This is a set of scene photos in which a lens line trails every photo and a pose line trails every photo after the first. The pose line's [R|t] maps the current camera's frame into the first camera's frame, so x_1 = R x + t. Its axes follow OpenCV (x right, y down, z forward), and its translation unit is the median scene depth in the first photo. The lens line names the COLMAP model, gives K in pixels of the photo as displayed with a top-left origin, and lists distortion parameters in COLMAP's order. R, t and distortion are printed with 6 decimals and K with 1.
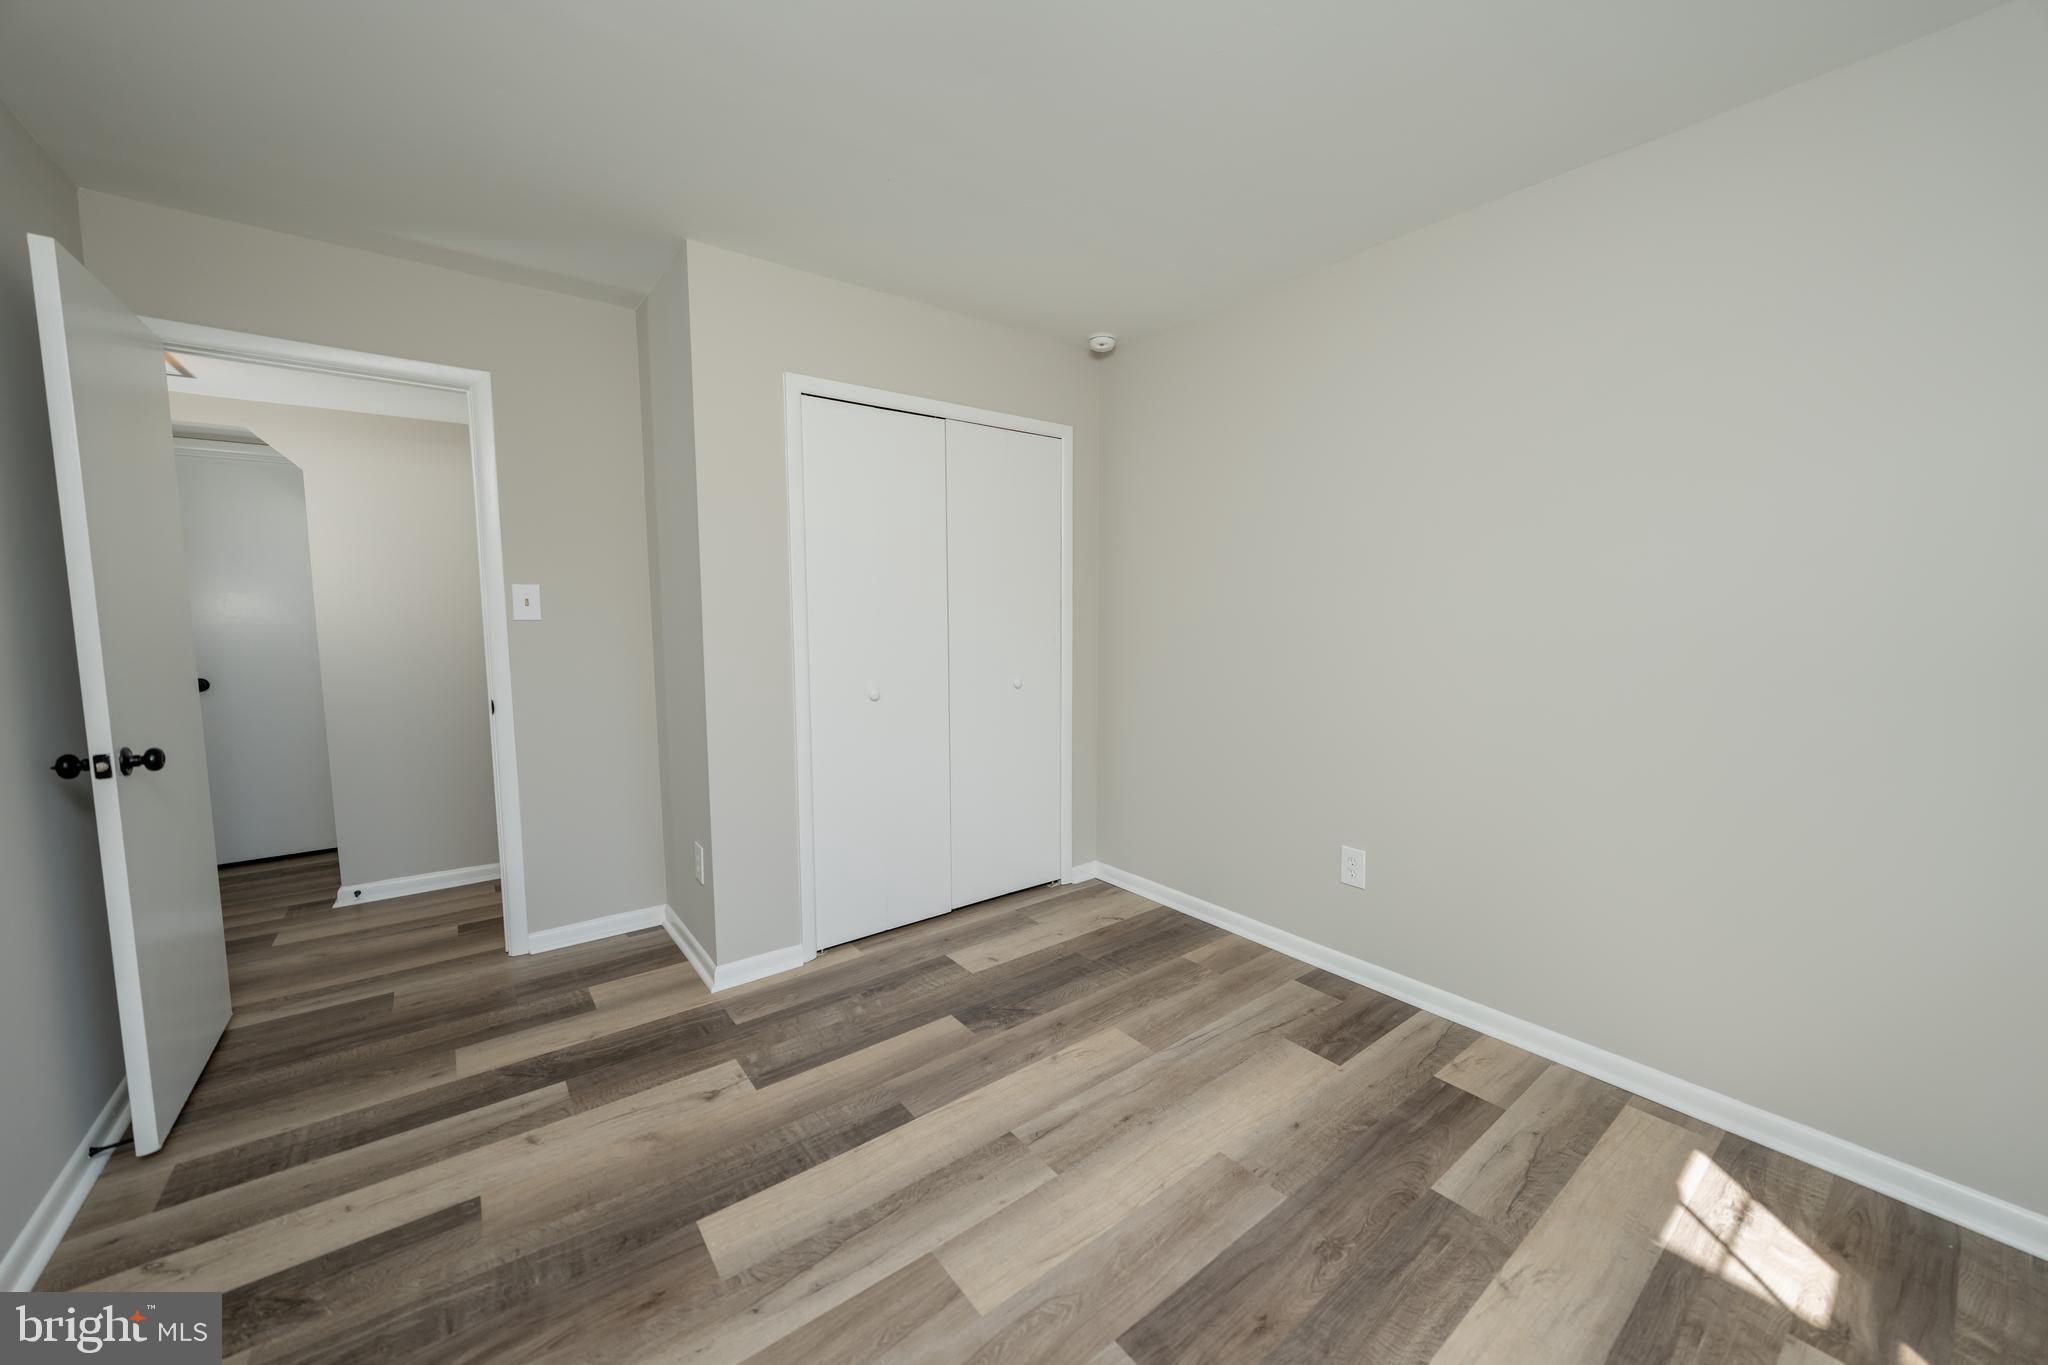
lens RADIAL K [[784.9, 0, 1032.1], [0, 784.9, 680.1], [0, 0, 1]] dist [-0.001253, 0.000126]
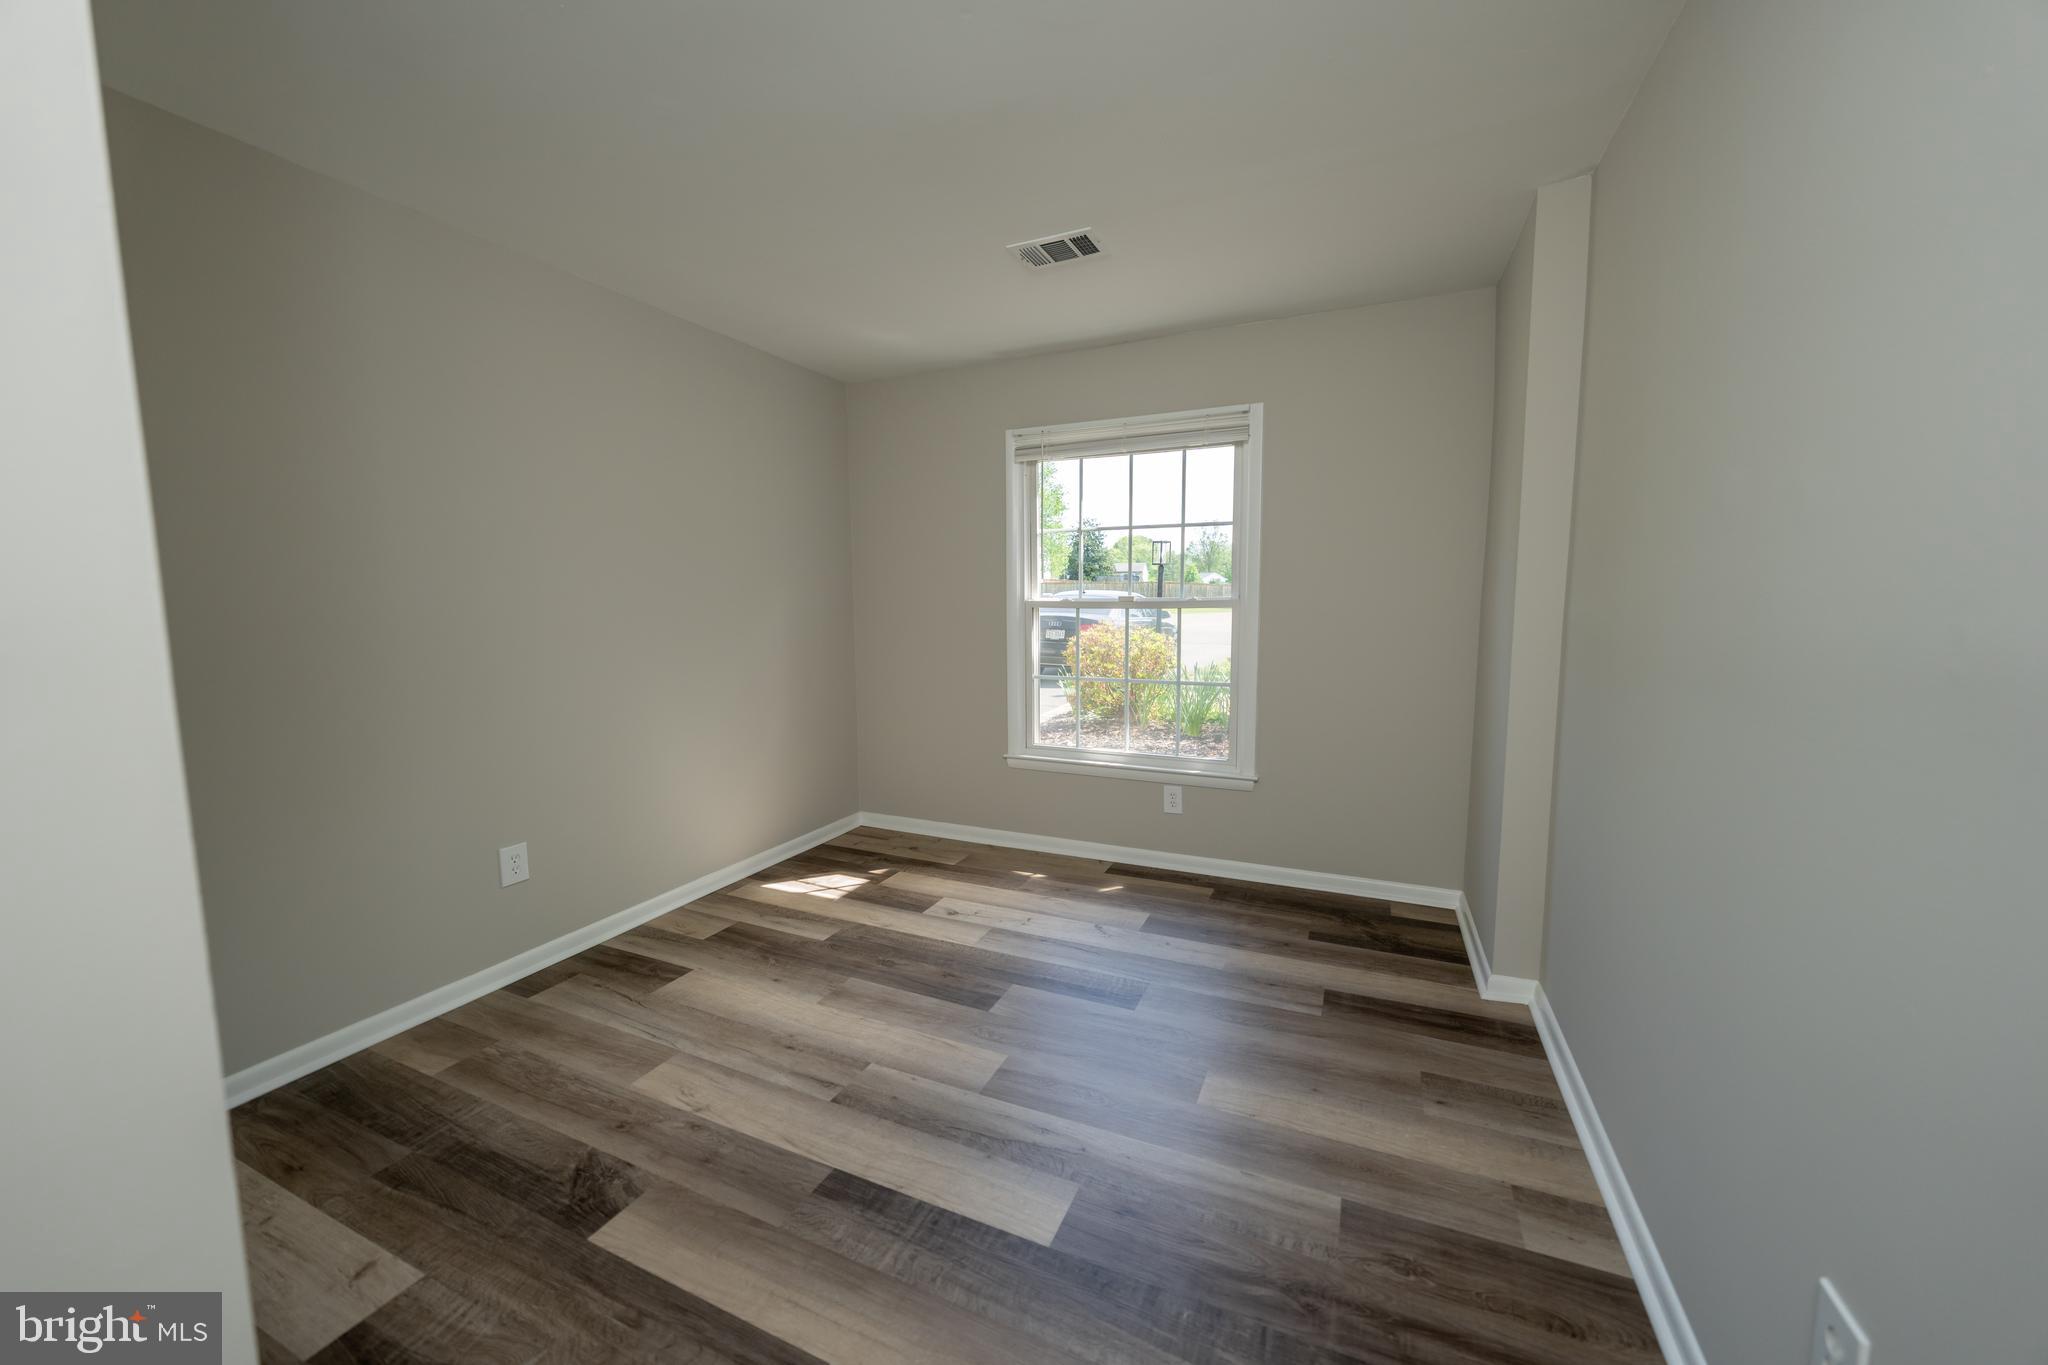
lens RADIAL K [[784.9, 0, 1032.1], [0, 784.9, 680.1], [0, 0, 1]] dist [-0.001253, 0.000126]
pose [[-0.487573, -0.085239, 0.868911, -1.043623], [0.087828, 0.985386, 0.145947, -0.110317], [-0.868653, 0.147474, -0.472962, 1.203184]]
